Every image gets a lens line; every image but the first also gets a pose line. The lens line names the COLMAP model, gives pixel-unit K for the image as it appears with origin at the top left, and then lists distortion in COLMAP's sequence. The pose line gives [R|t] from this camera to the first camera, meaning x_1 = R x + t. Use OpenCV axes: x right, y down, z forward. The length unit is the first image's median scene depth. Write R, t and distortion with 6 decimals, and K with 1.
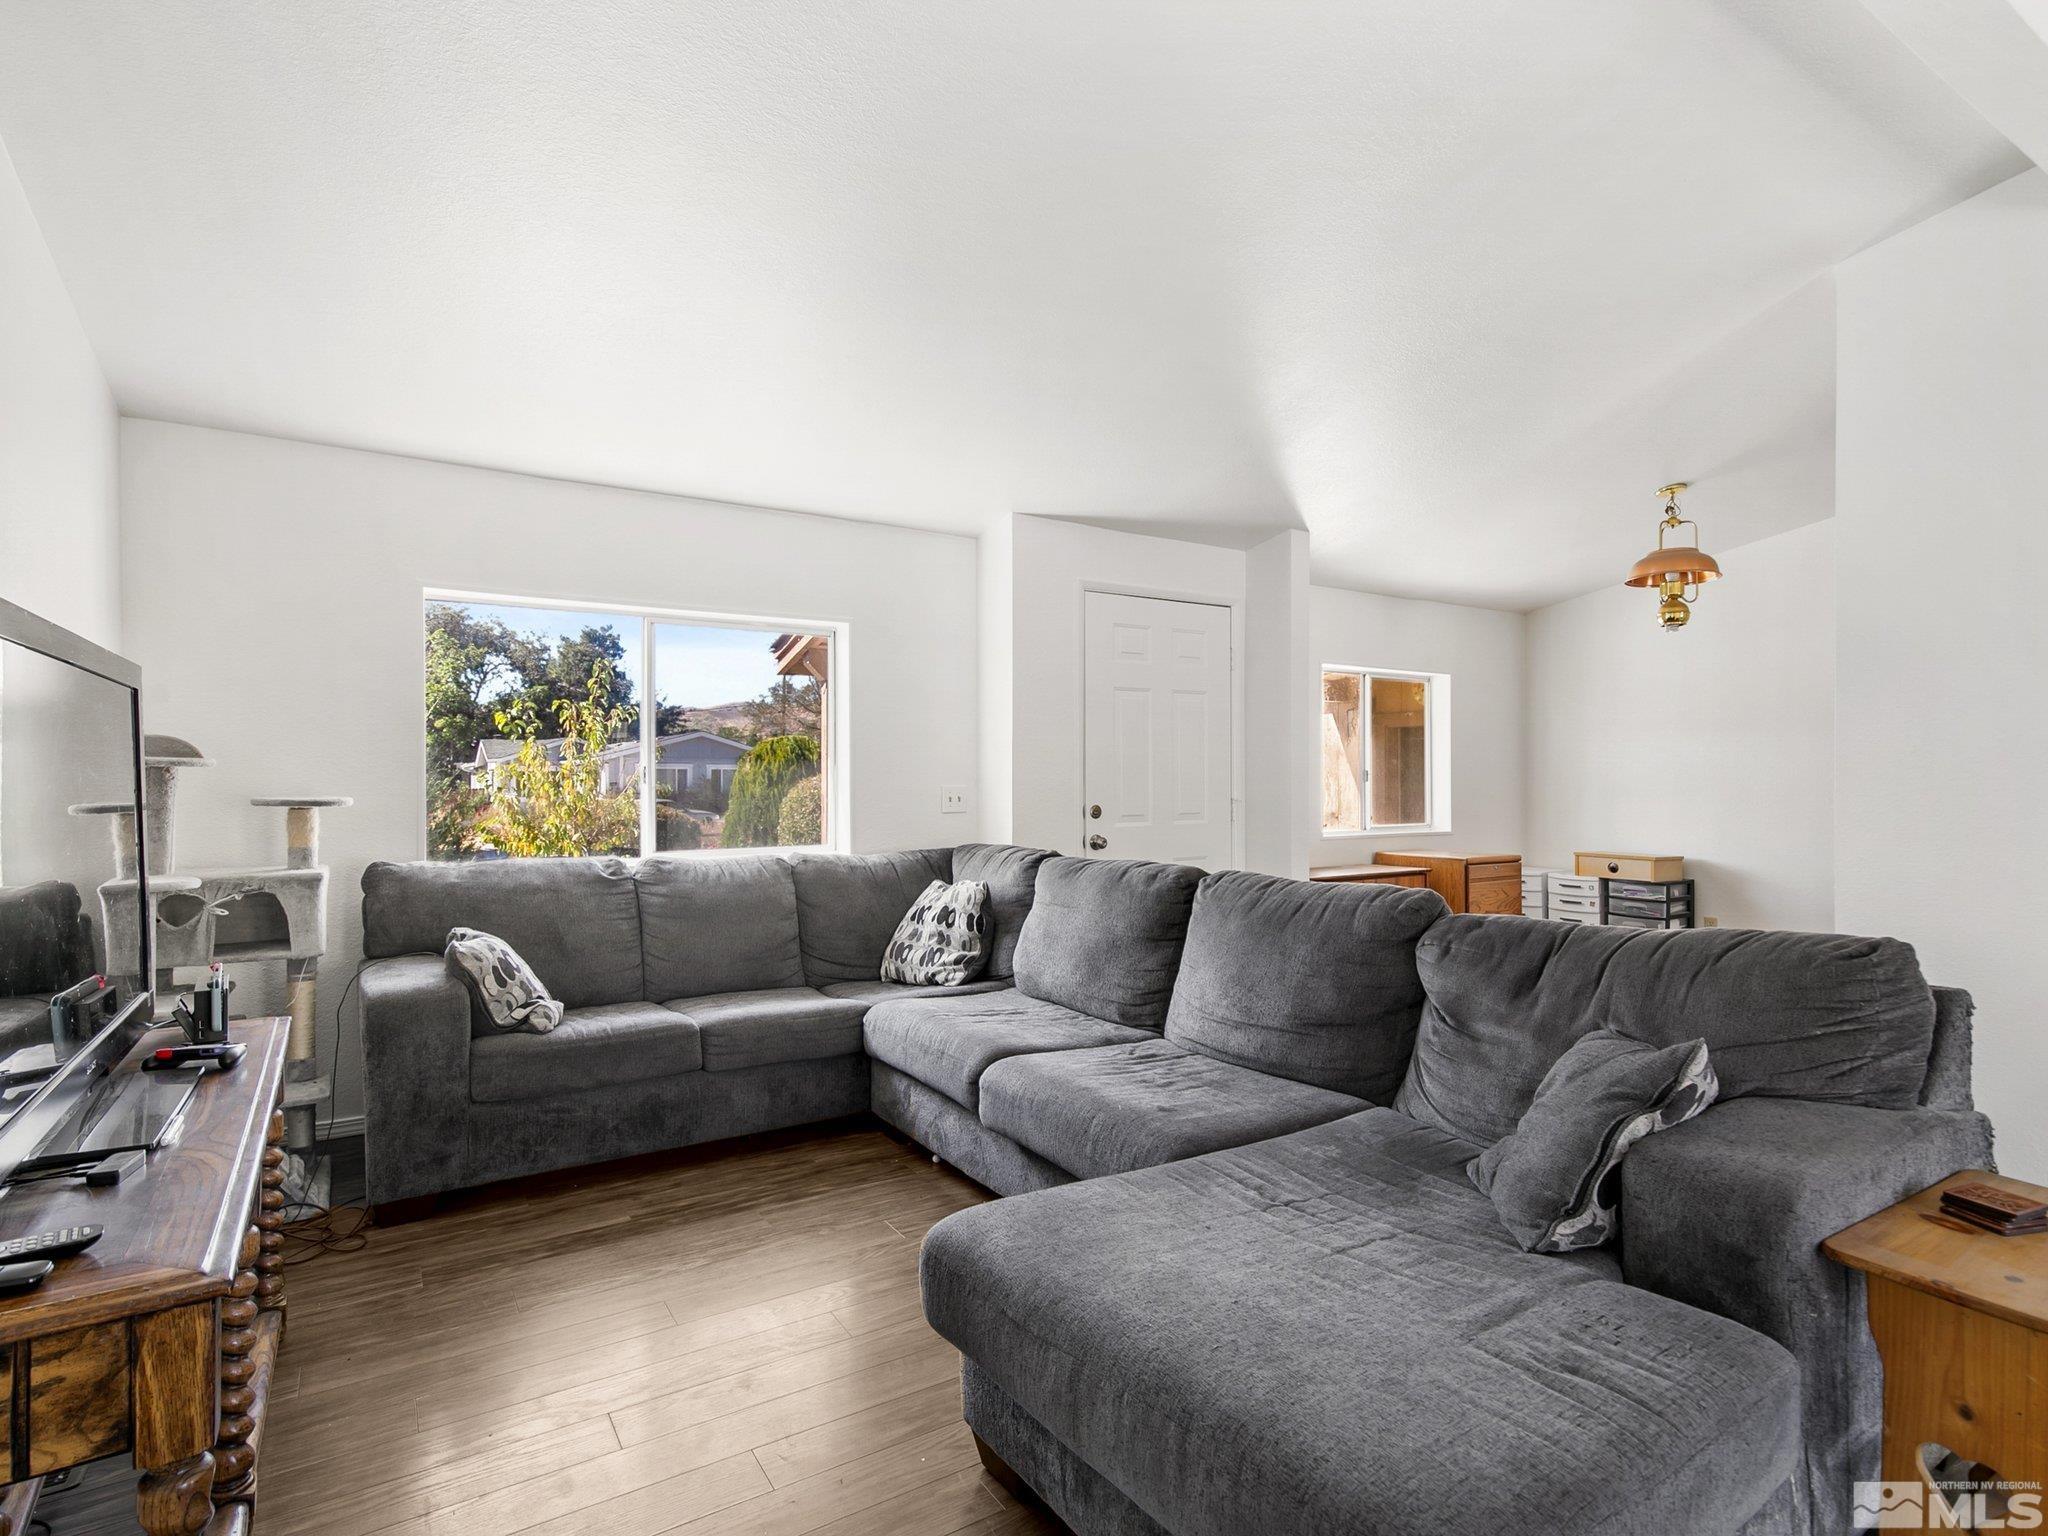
lens RADIAL K [[1048.2, 0, 1027.7], [0, 1048.2, 775.5], [0, 0, 1]] dist [0.003688, 0.000025]
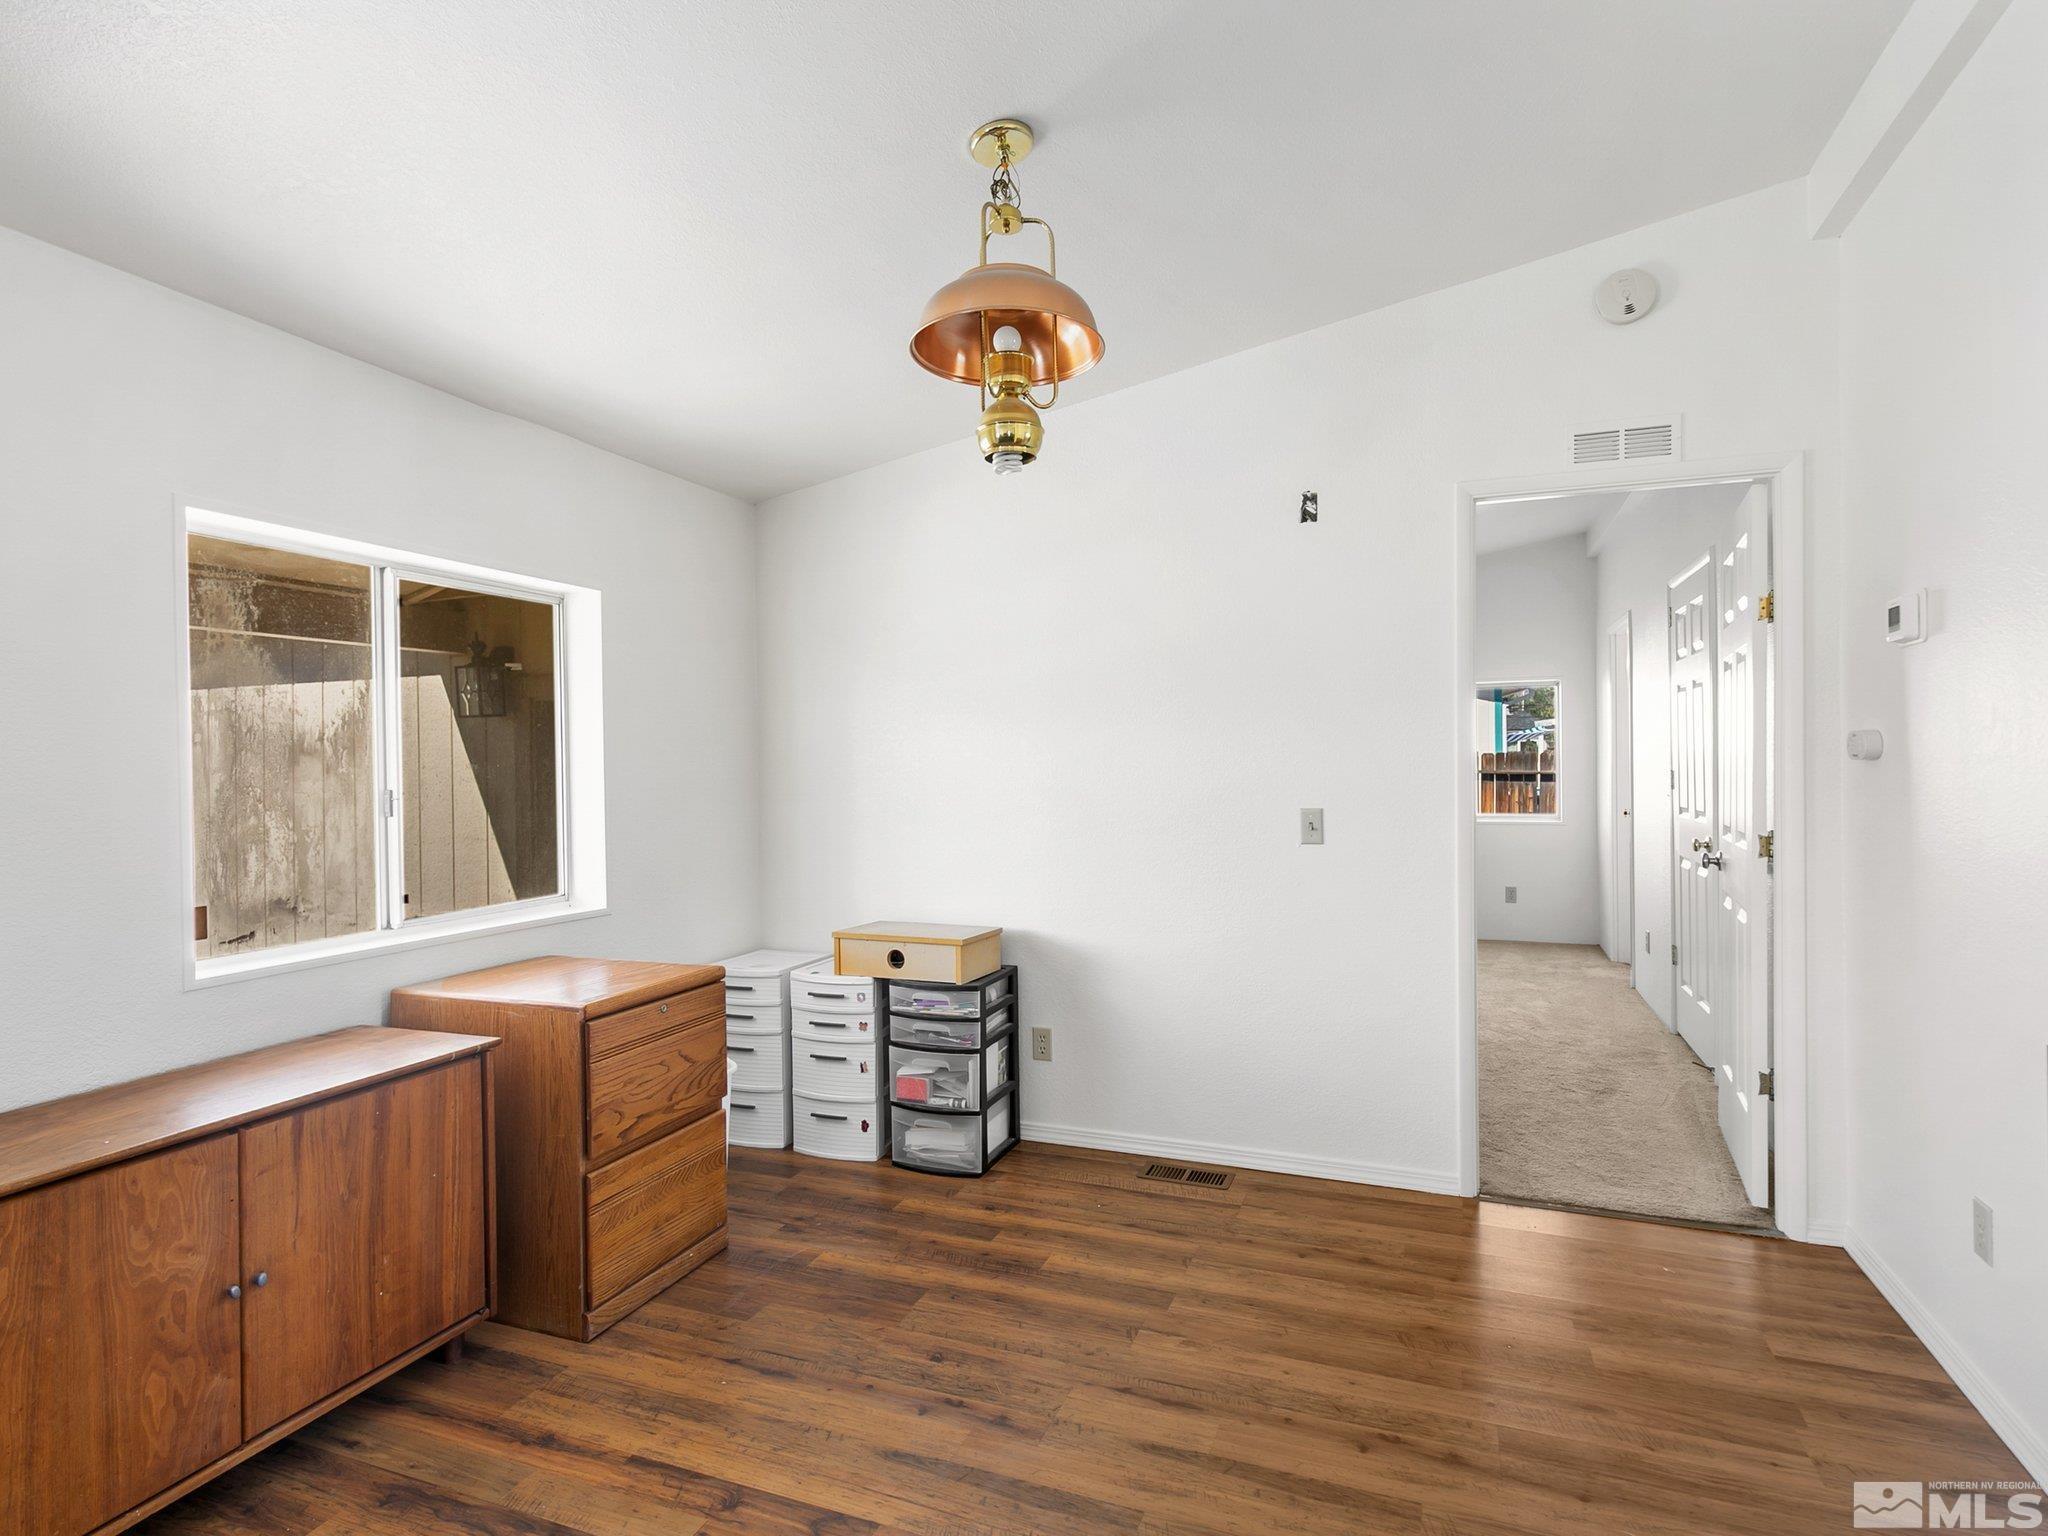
lens RADIAL K [[1048.2, 0, 1027.7], [0, 1048.2, 775.5], [0, 0, 1]] dist [0.003688, 0.000025]
pose [[0.804266, -0.014444, 0.594095, 0.299848], [0.012599, 0.999894, 0.007254, -0.011494], [-0.594136, 0.001651, 0.804363, 0.537200]]
